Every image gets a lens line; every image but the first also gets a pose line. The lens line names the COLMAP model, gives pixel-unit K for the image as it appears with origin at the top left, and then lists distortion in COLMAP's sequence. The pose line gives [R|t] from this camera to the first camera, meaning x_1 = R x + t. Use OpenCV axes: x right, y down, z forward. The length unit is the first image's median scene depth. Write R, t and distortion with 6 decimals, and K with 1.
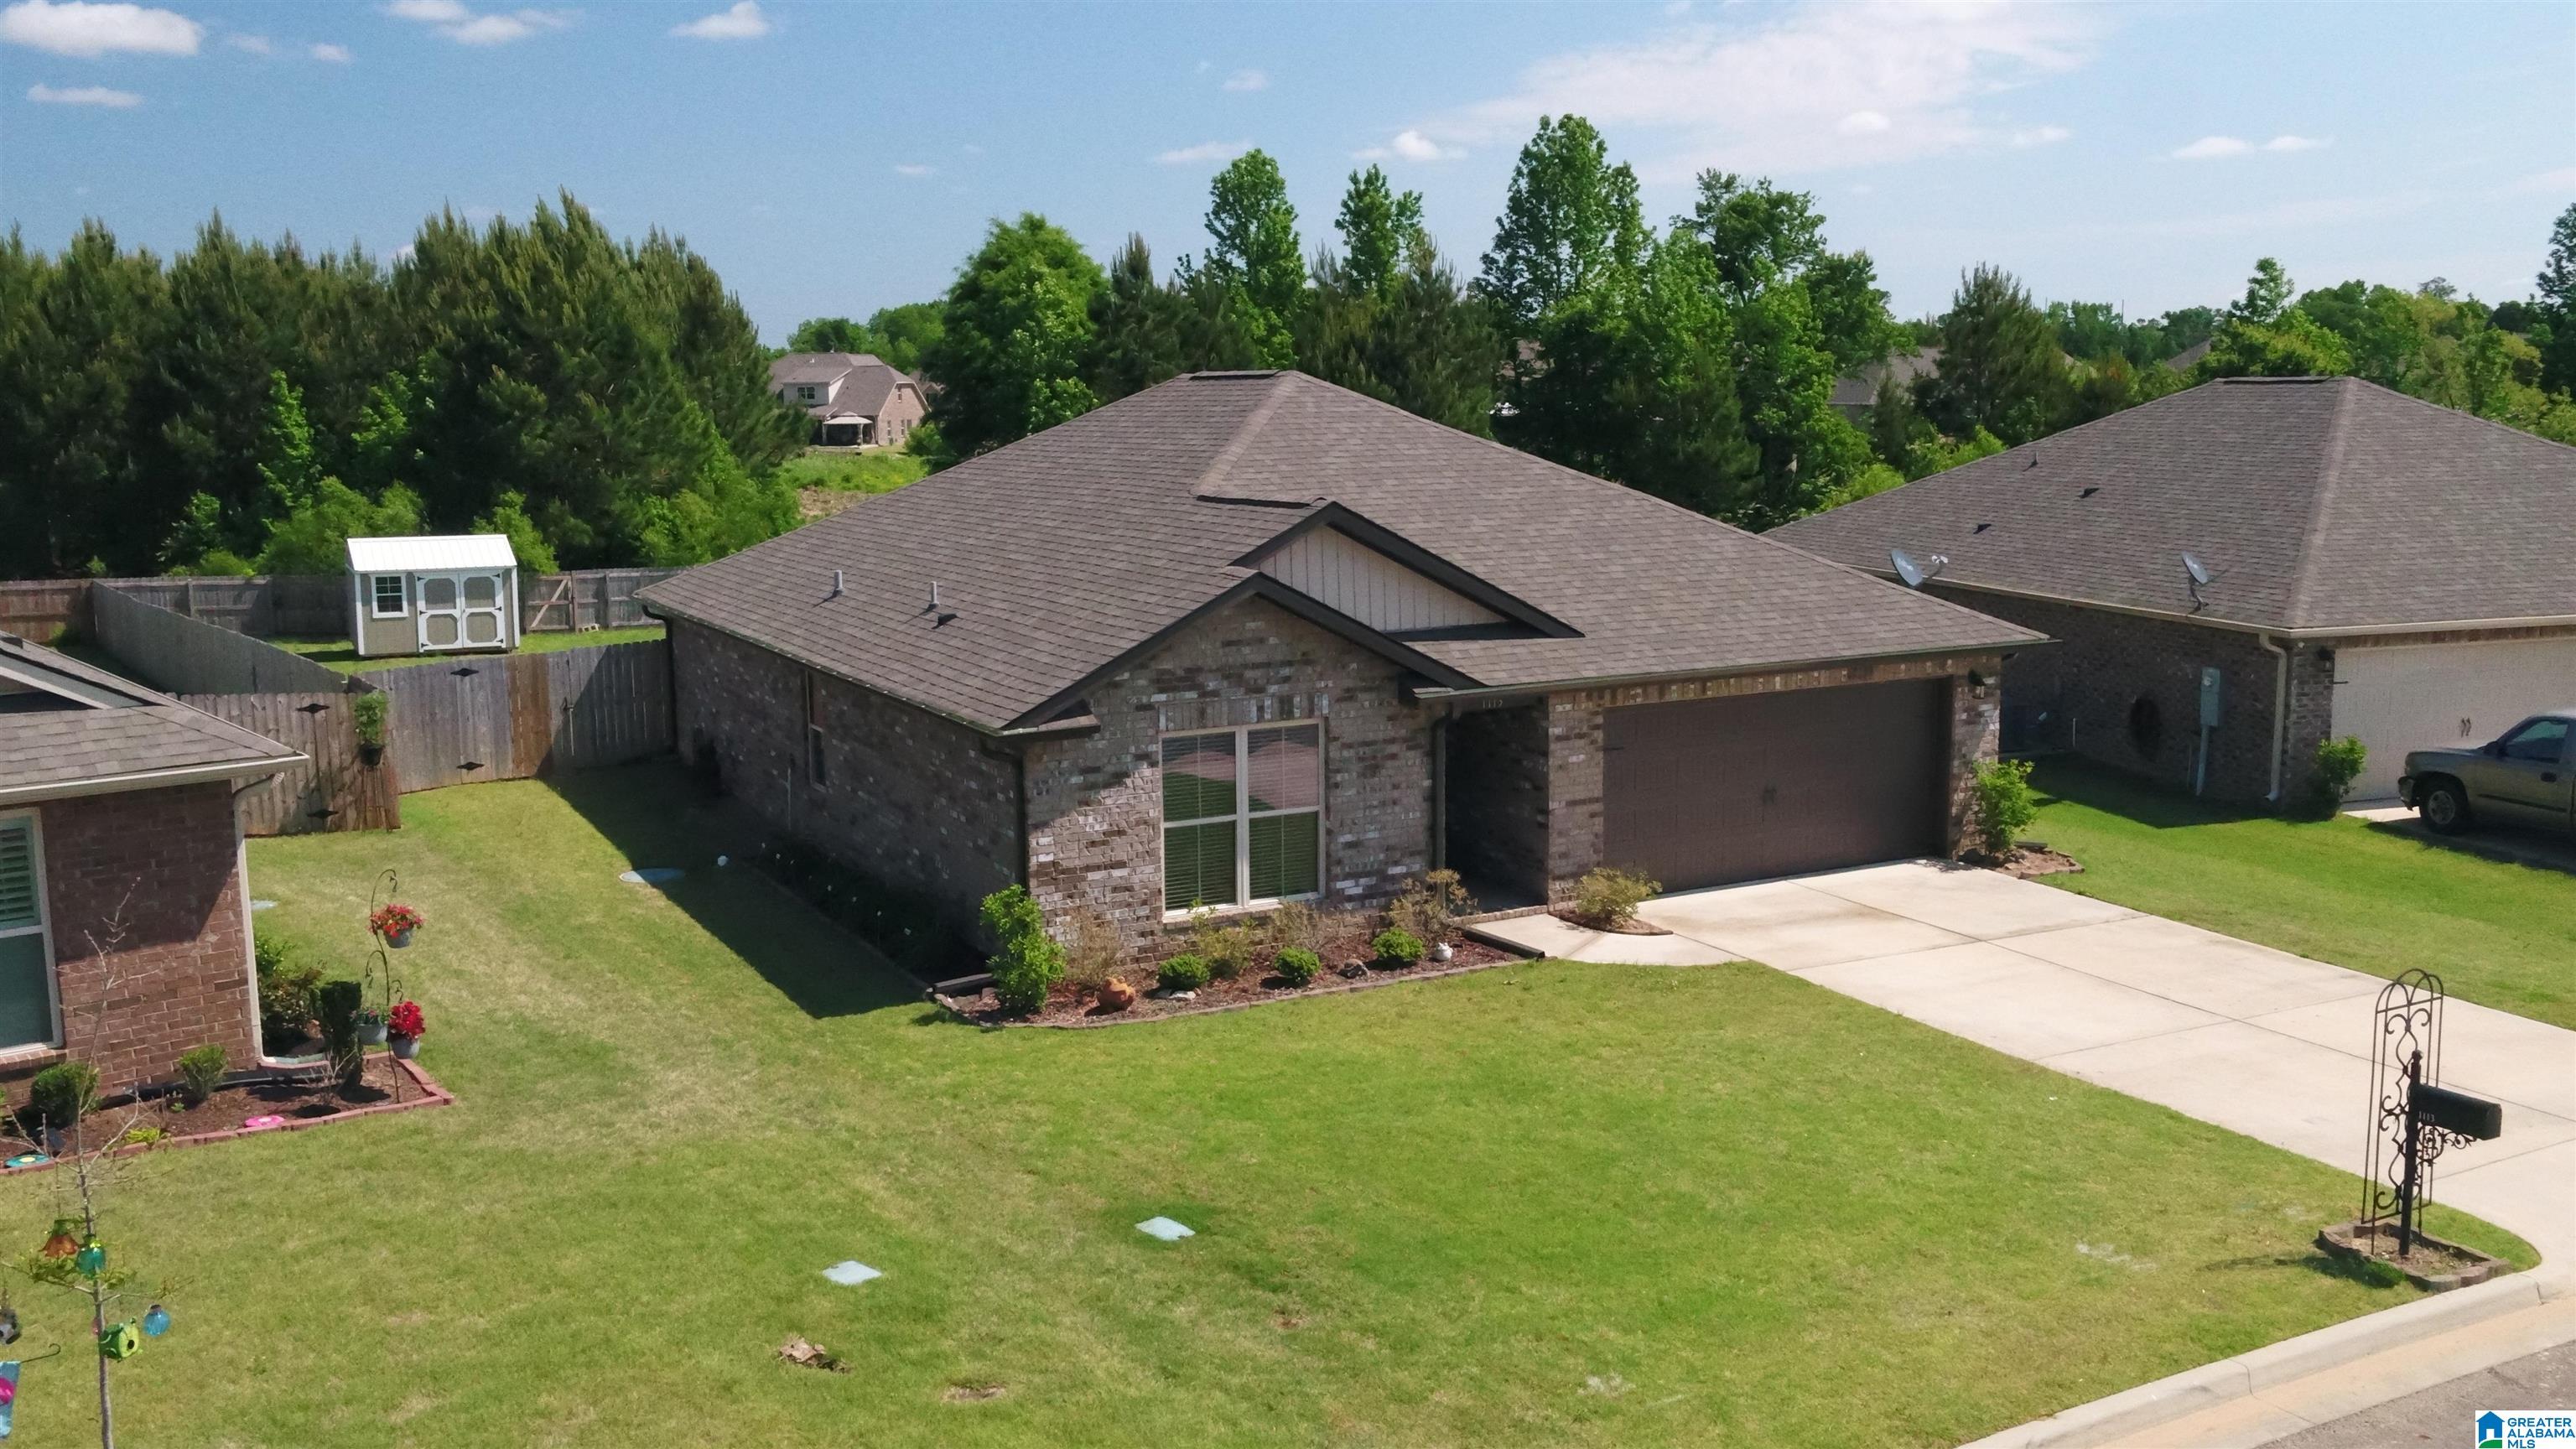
lens RADIAL K [[2220.1, 0, 1288.0], [0, 2220.1, 724.5], [0, 0, 1]] dist [-0.001110, 0.002477]
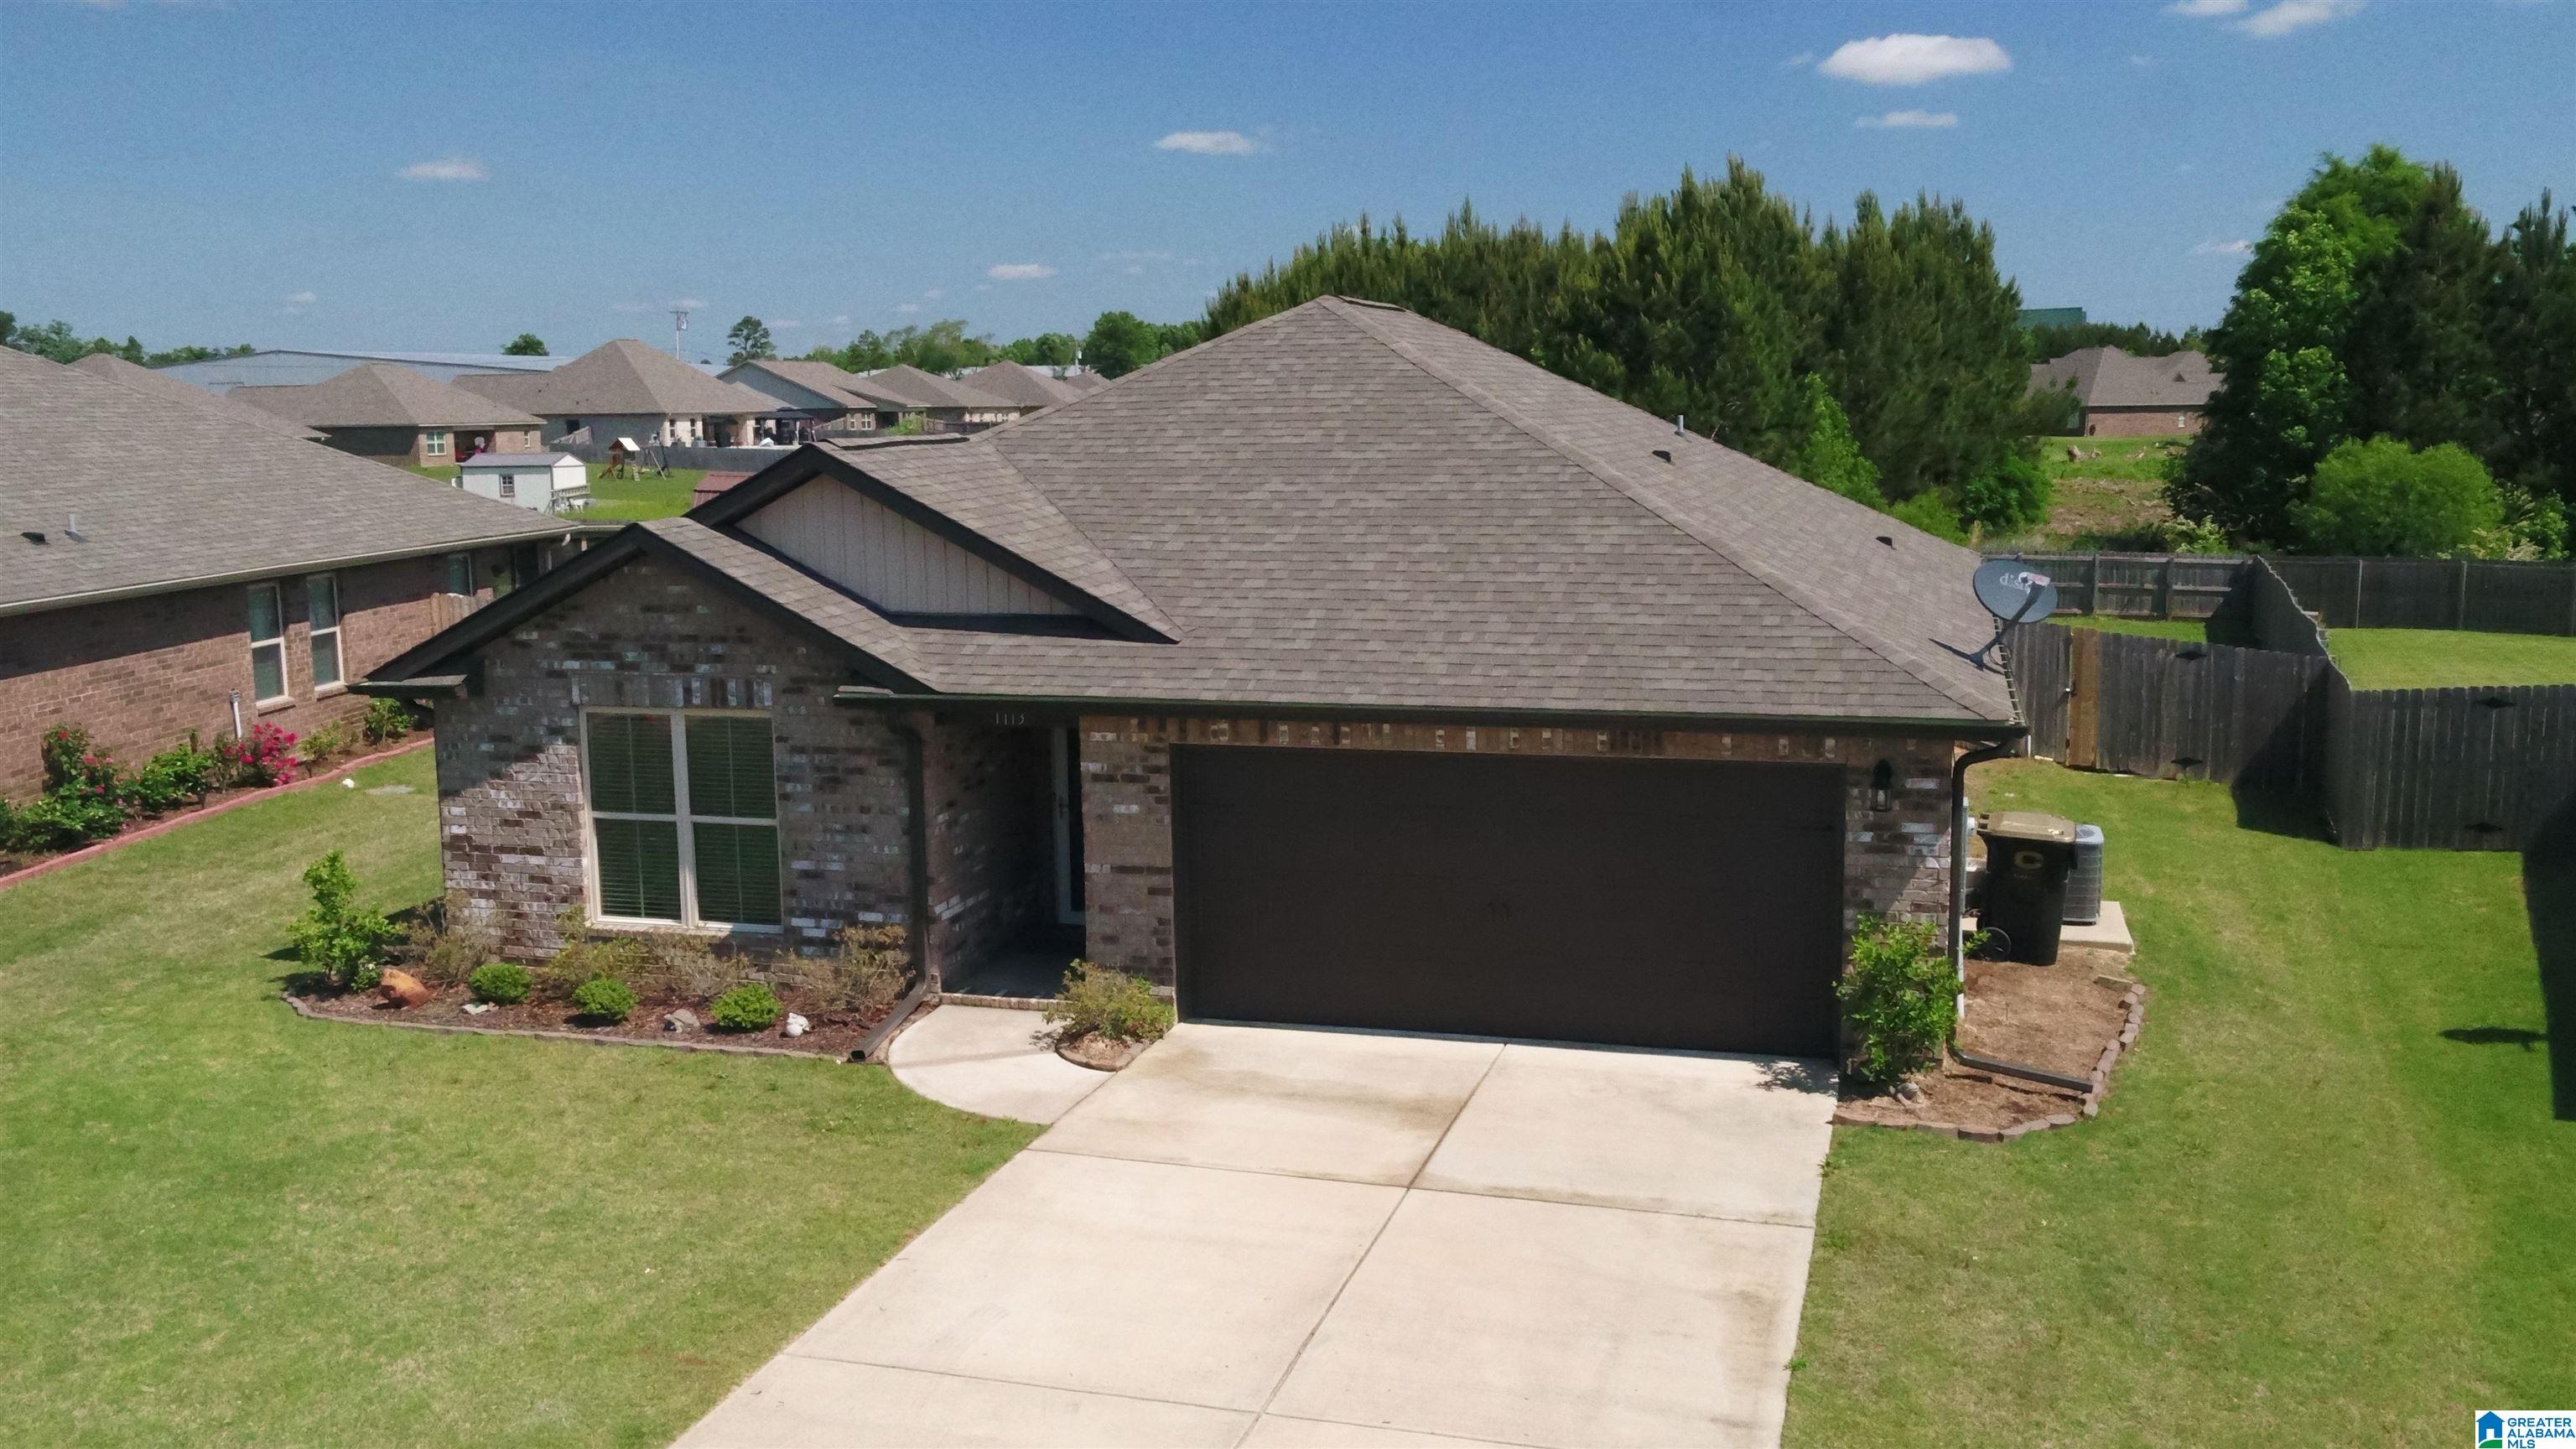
lens RADIAL K [[2220.1, 0, 1288.0], [0, 2220.1, 724.5], [0, 0, 1]] dist [-0.001110, 0.002477]
pose [[0.721325, 0.101917, -0.685057, 0.680461], [-0.100067, 0.994072, 0.042525, -0.049513], [0.685330, 0.037877, 0.727247, 0.525732]]
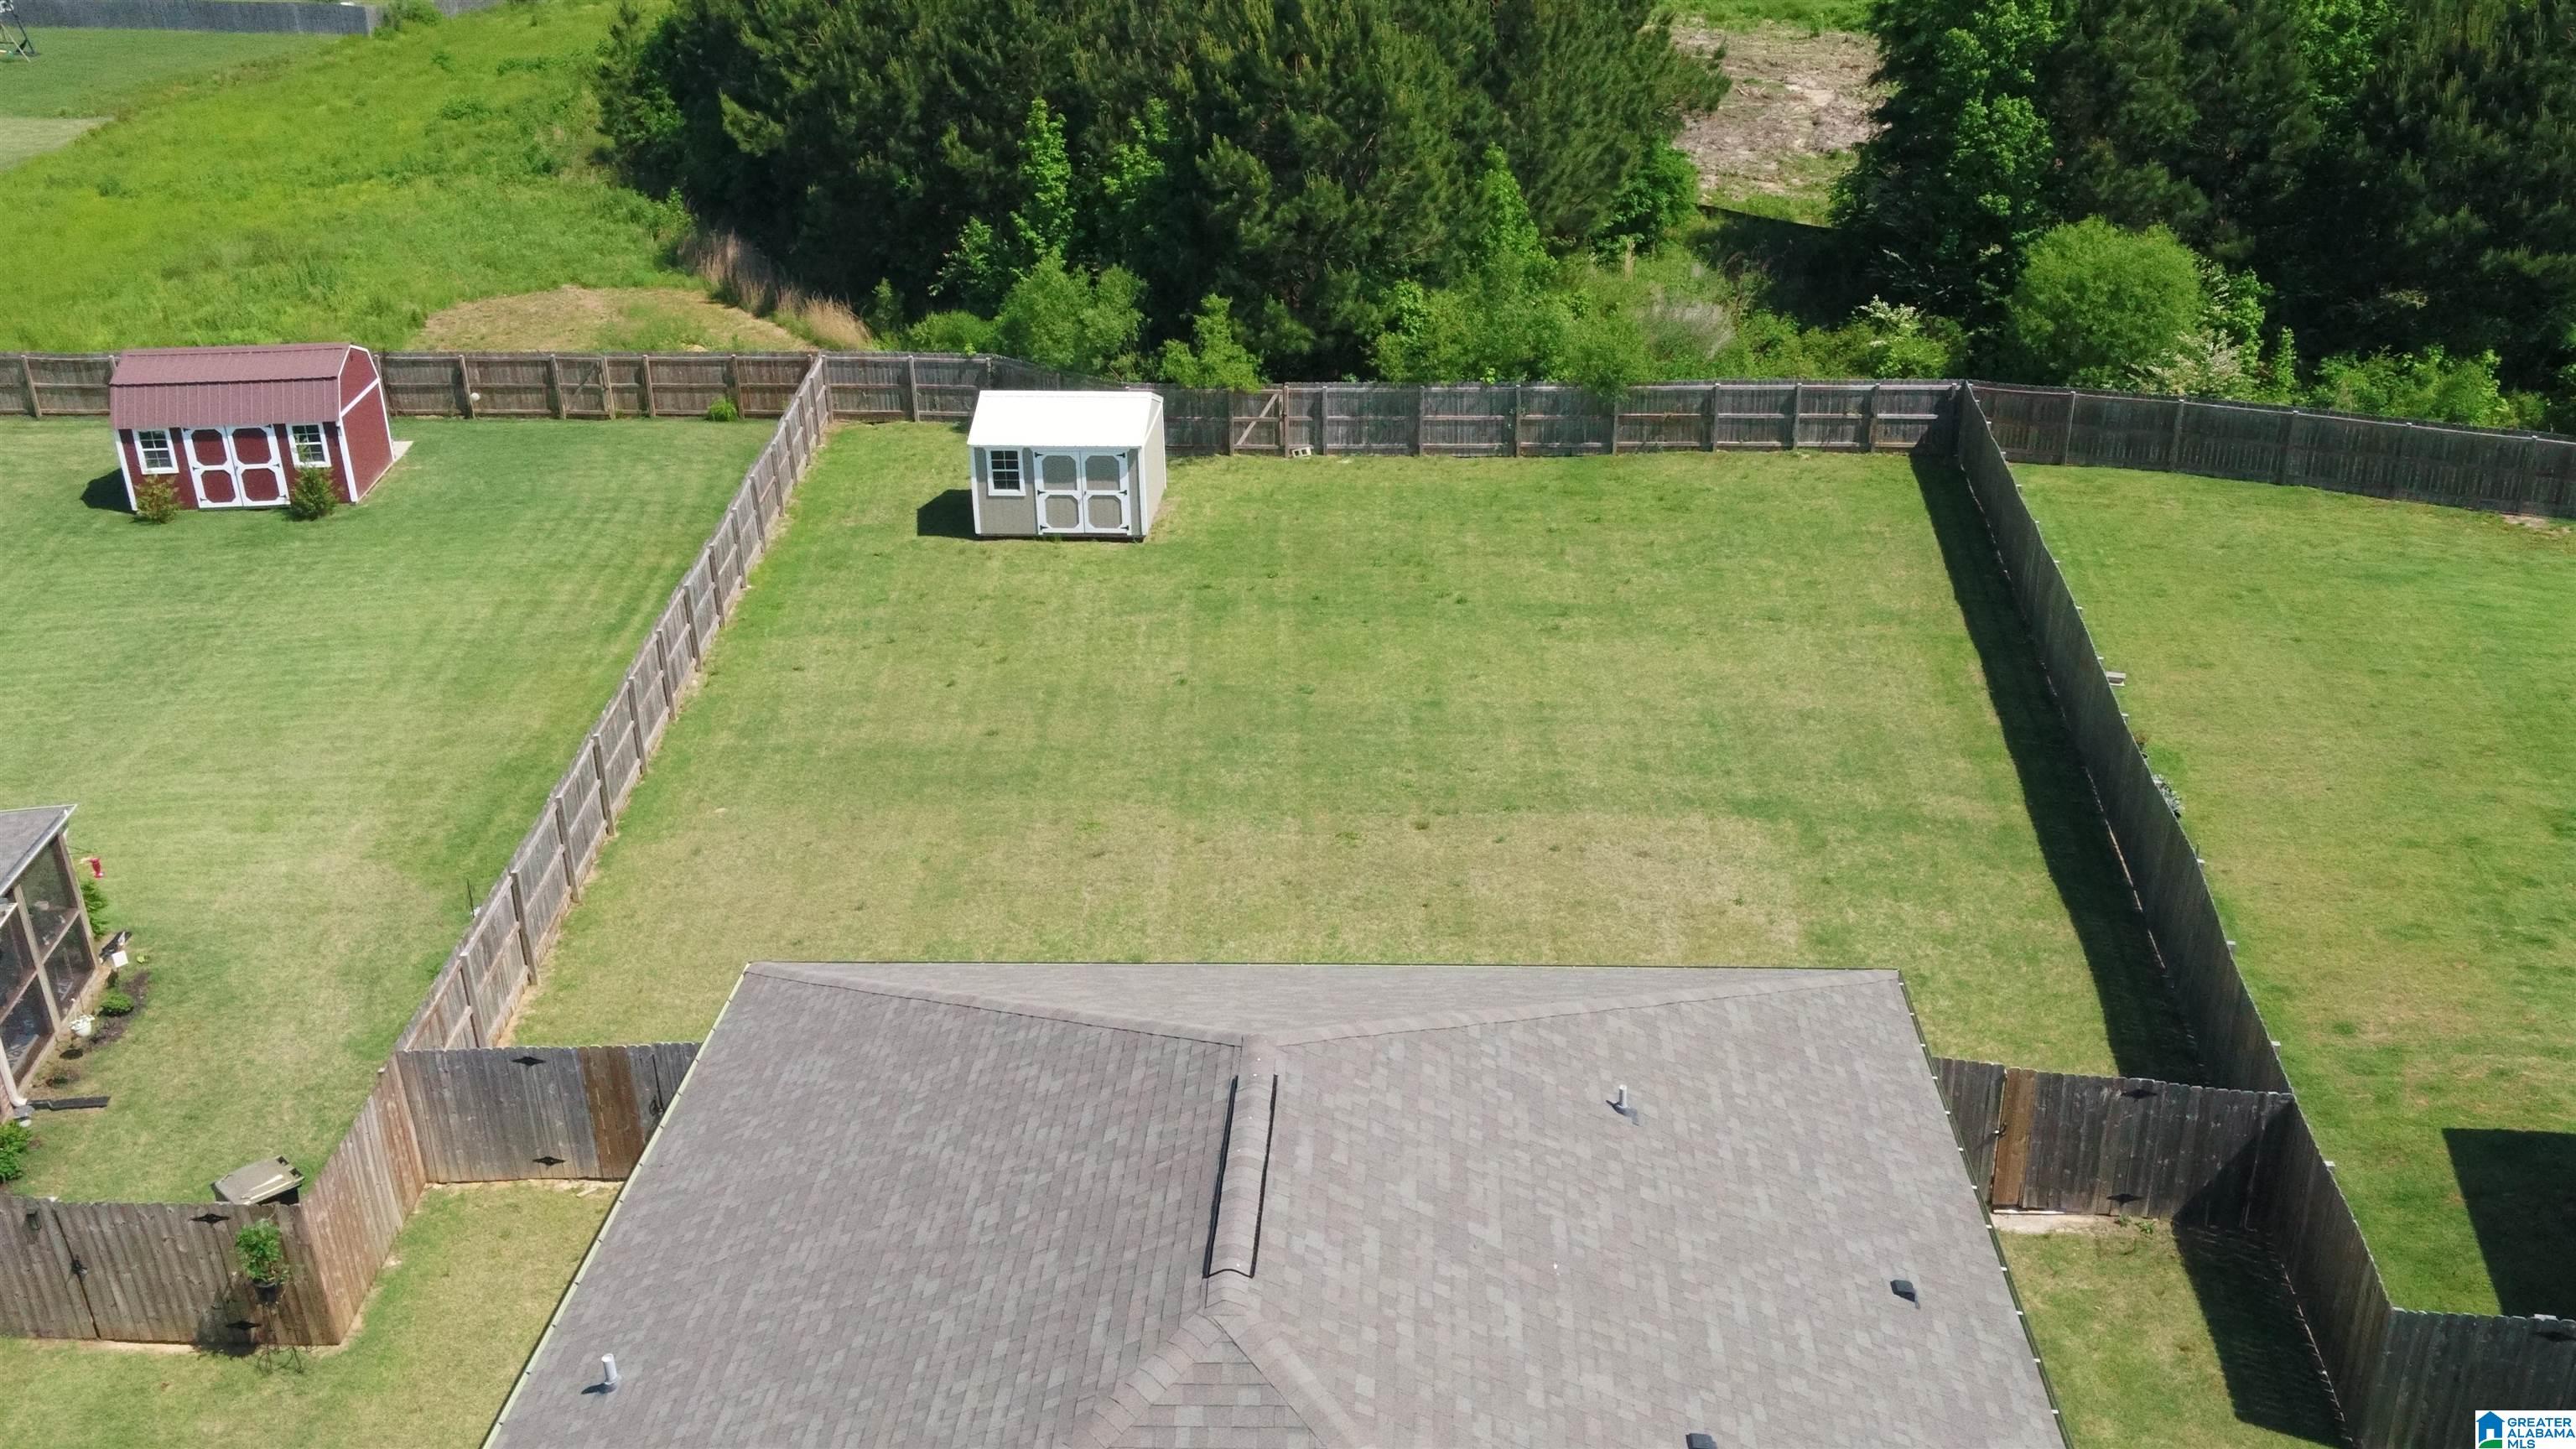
lens RADIAL K [[2217.5, 0, 1265.2], [0, 2217.5, 713.3], [0, 0, 1]] dist [-0.005920, 0.001683]
pose [[0.851438, 0.207443, -0.481685, 0.290979], [-0.061142, 0.951448, 0.301676, -0.564788], [0.520879, -0.227407, 0.822782, 0.746820]]
